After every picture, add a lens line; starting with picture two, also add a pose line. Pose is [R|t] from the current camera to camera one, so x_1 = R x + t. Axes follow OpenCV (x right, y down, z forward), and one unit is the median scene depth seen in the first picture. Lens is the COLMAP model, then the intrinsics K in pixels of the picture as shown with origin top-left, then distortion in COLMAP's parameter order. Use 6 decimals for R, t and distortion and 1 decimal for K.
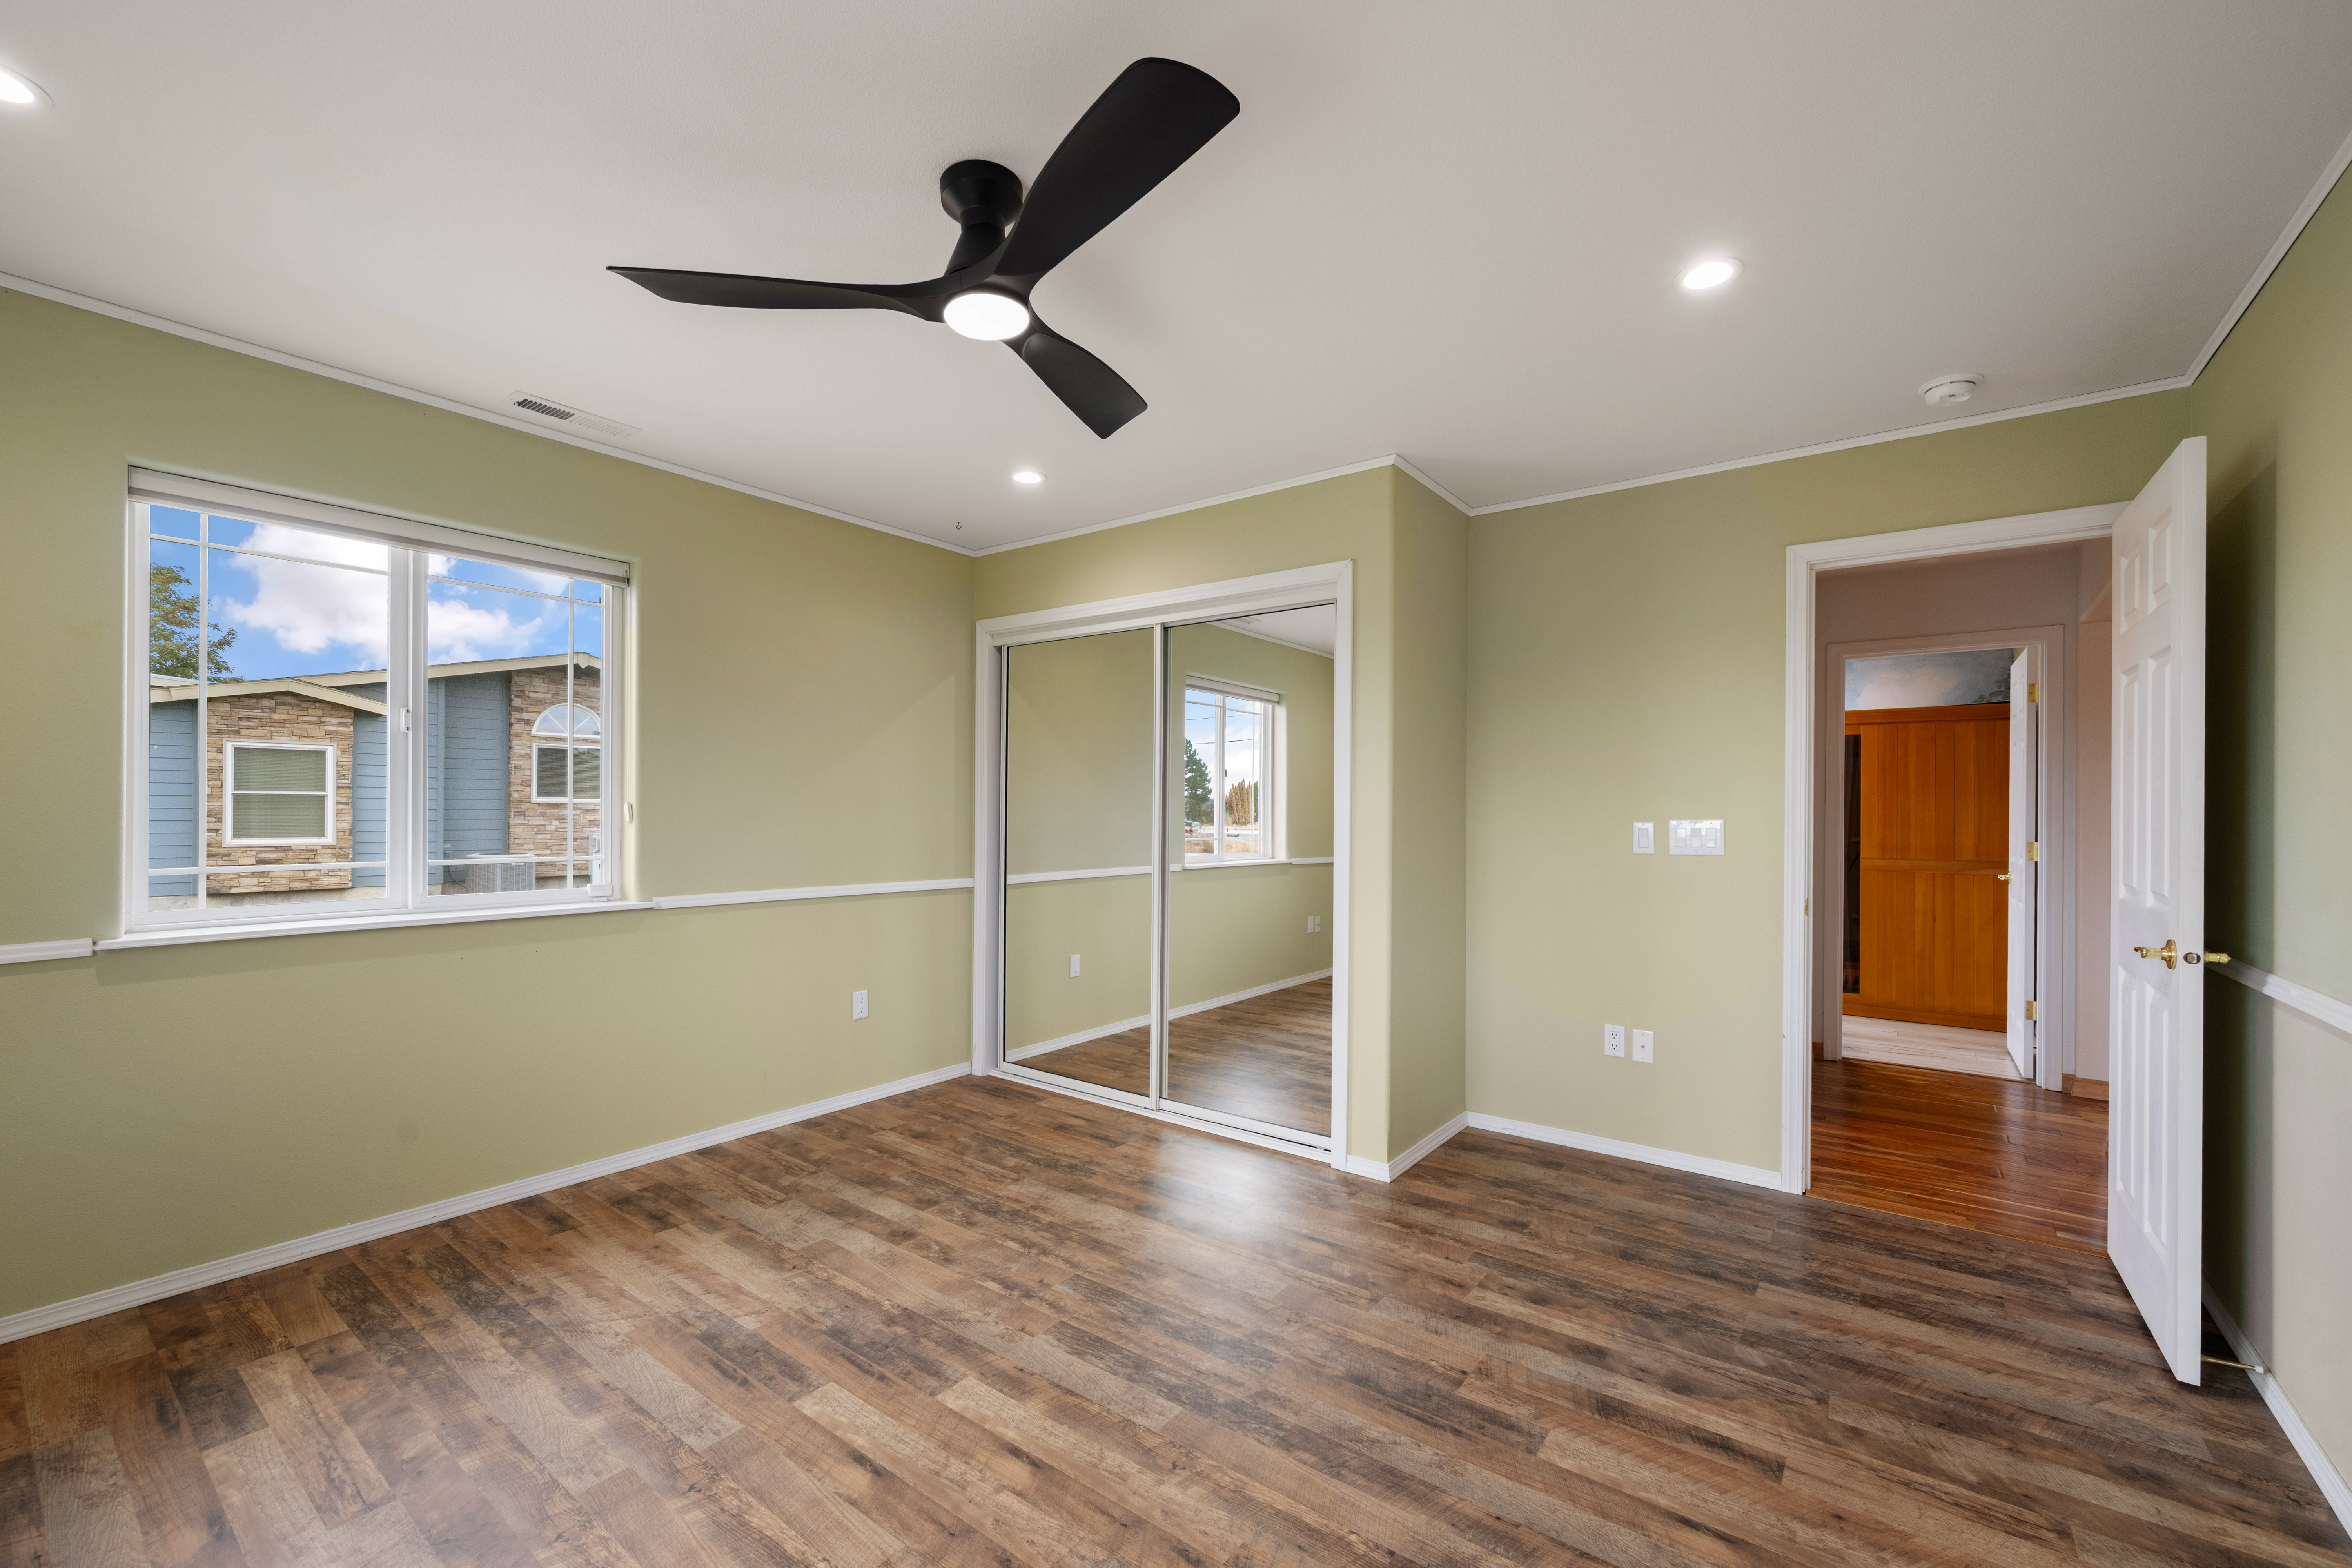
lens RADIAL K [[938.1, 0, 1175.0], [0, 938.1, 793.2], [0, 0, 1]] dist [-0.000572, 0.000173]
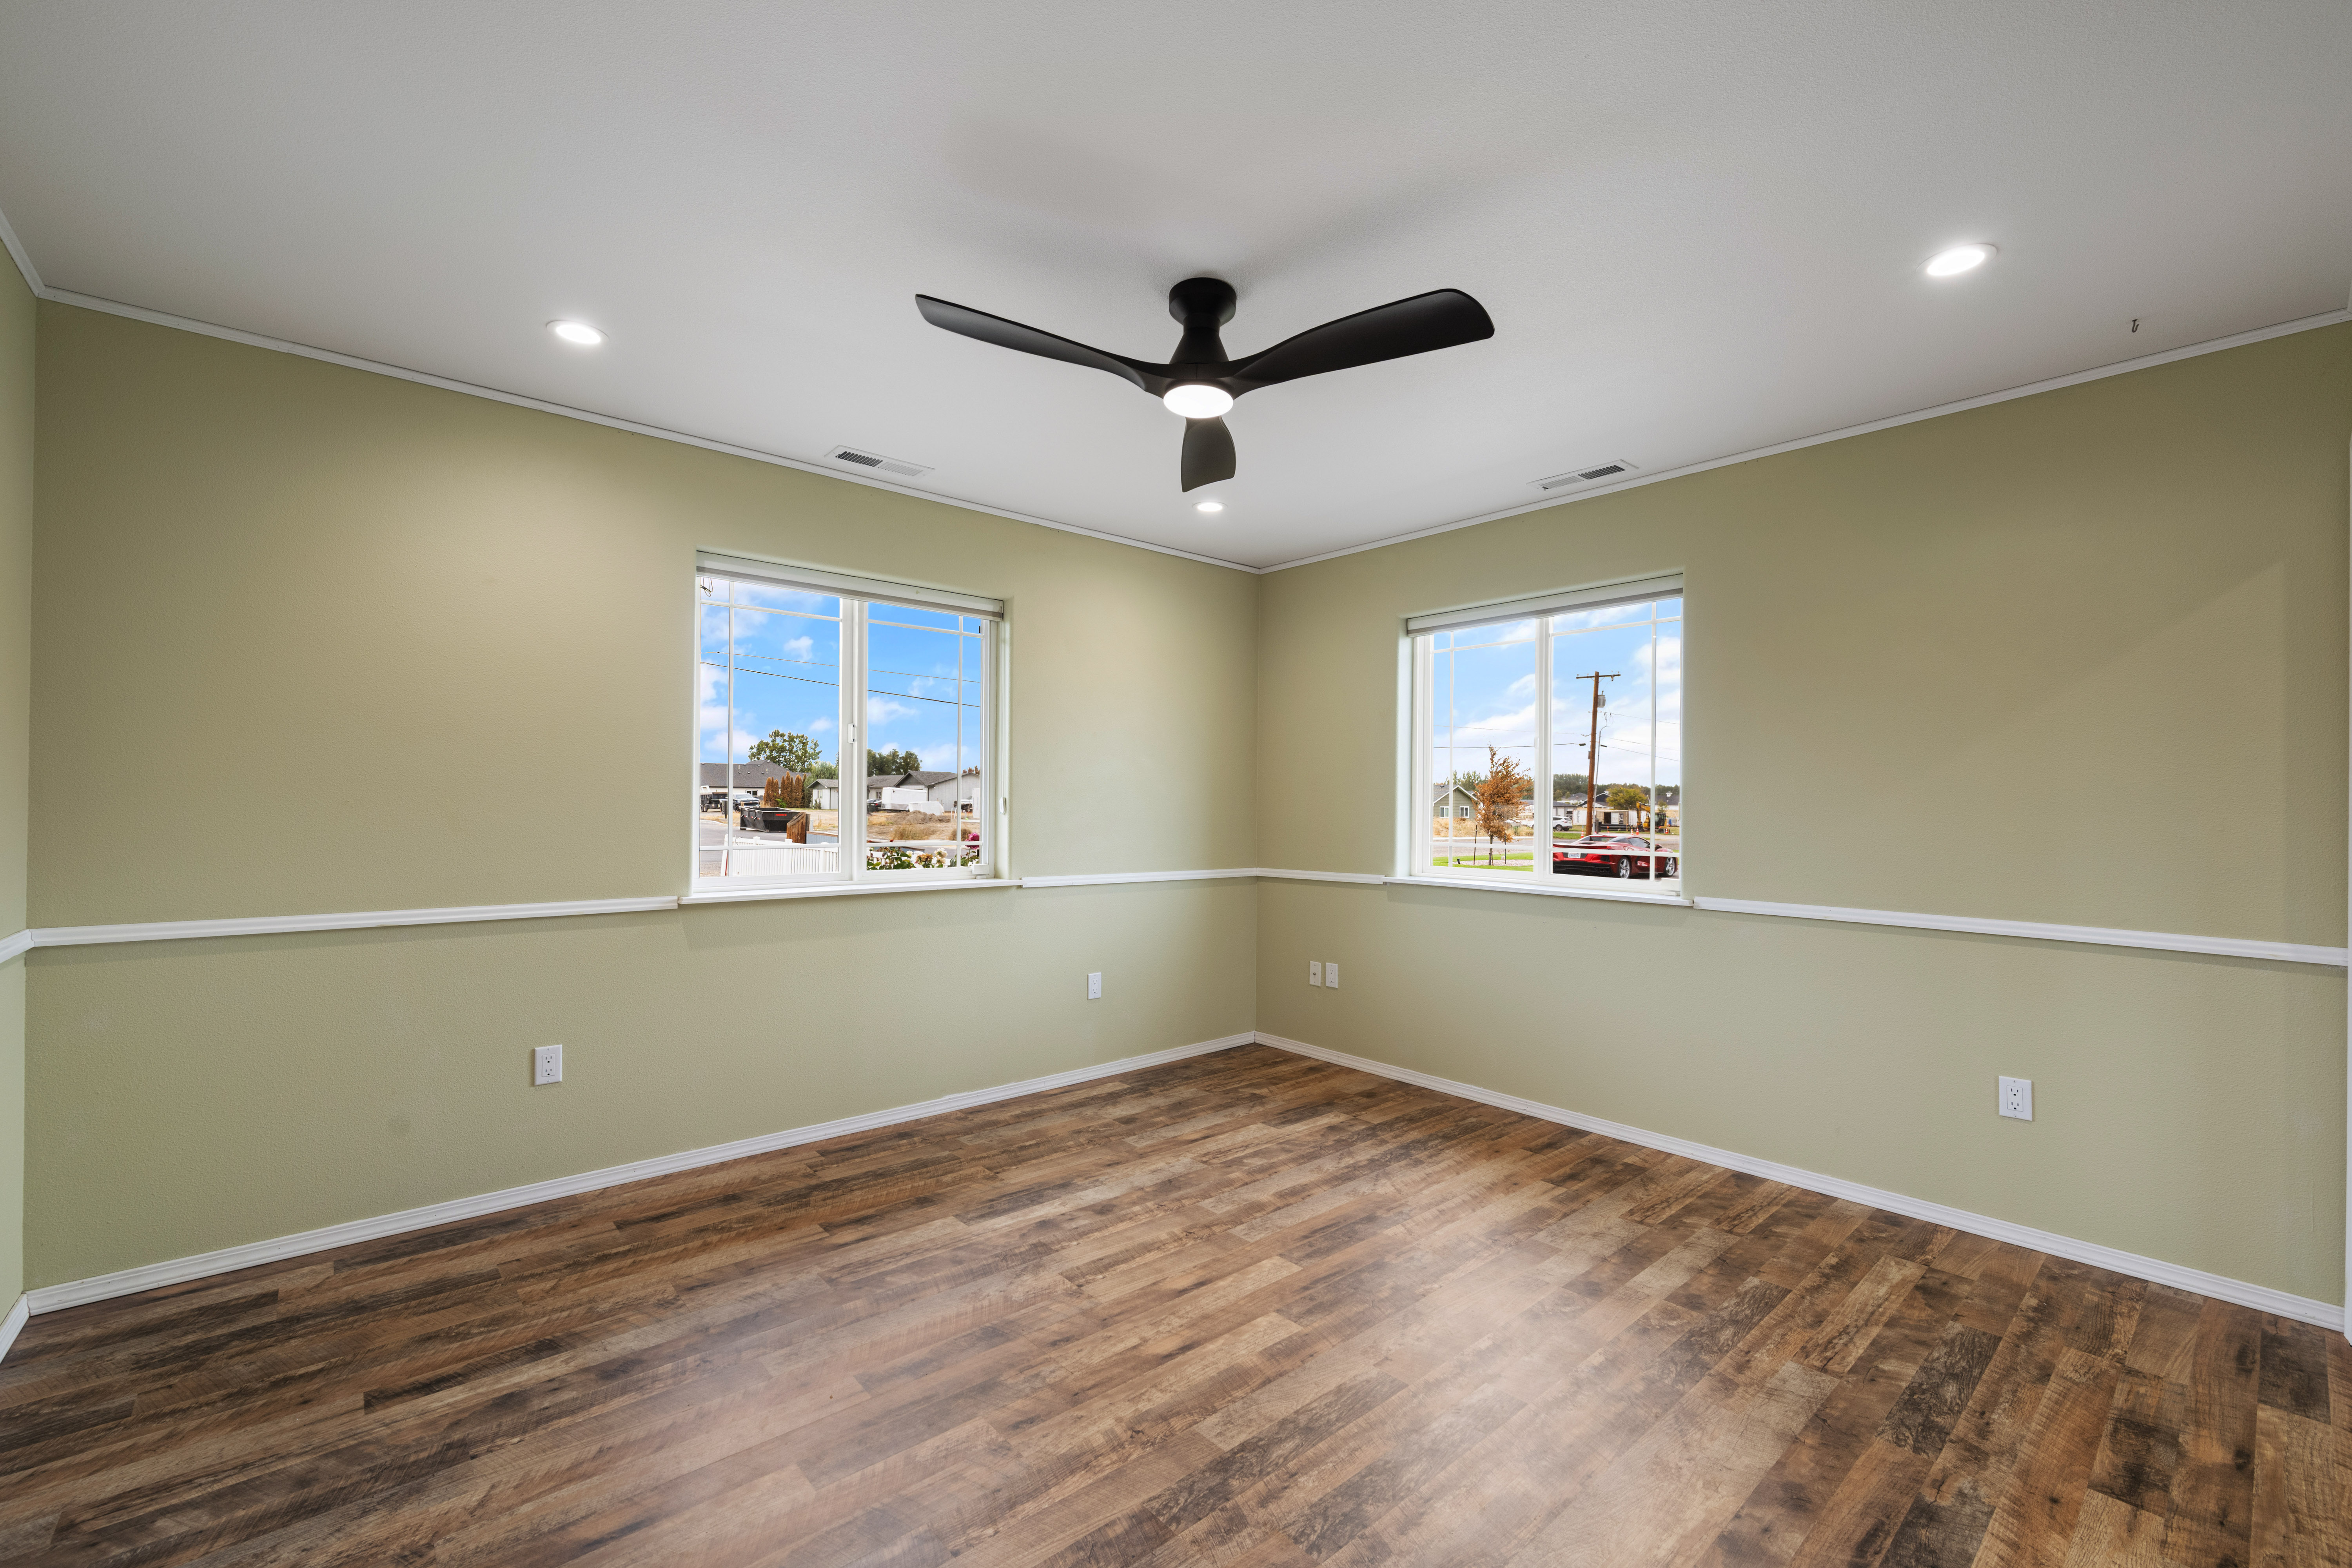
lens RADIAL K [[938.1, 0, 1175.0], [0, 938.1, 793.2], [0, 0, 1]] dist [-0.000572, 0.000173]
pose [[-0.175103, -0.017296, -0.984398, 0.668888], [0.007613, 0.999792, -0.018920, 0.024386], [0.984521, -0.010807, -0.174935, 0.807917]]
